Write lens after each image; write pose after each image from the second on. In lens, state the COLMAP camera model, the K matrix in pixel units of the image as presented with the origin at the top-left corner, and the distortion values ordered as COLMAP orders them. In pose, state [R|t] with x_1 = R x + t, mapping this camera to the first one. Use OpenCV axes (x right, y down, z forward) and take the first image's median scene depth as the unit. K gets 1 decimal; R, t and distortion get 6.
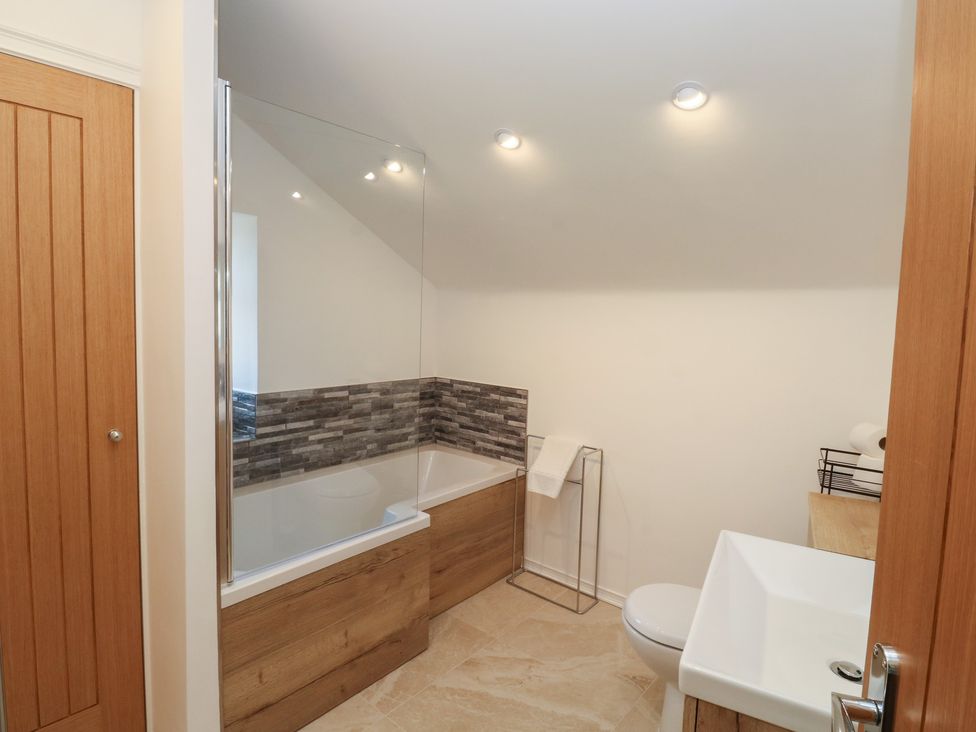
lens RADIAL K [[527.0, 0, 486.6], [0, 527.0, 353.1], [0, 0, 1]] dist [0.001068, -0.014116]
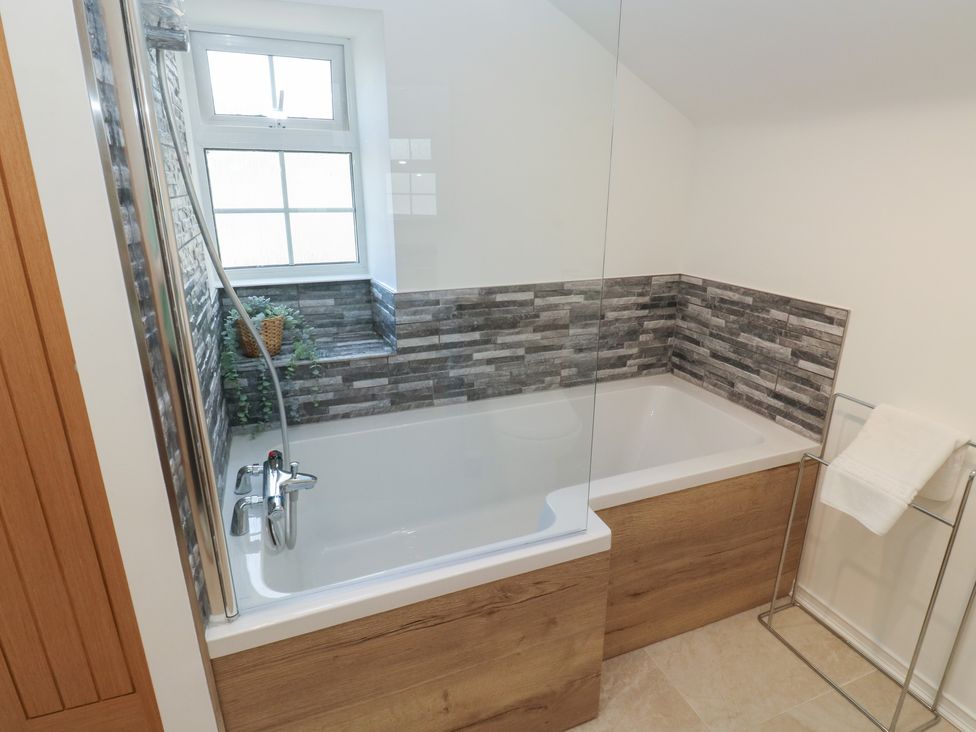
lens RADIAL K [[527.0, 0, 486.6], [0, 527.0, 353.1], [0, 0, 1]] dist [0.001068, -0.014116]
pose [[0.871975, 0.116838, -0.475404, 0.016963], [-0.008059, 0.974396, 0.224692, -0.003489], [0.489485, -0.192095, 0.850590, 0.380665]]
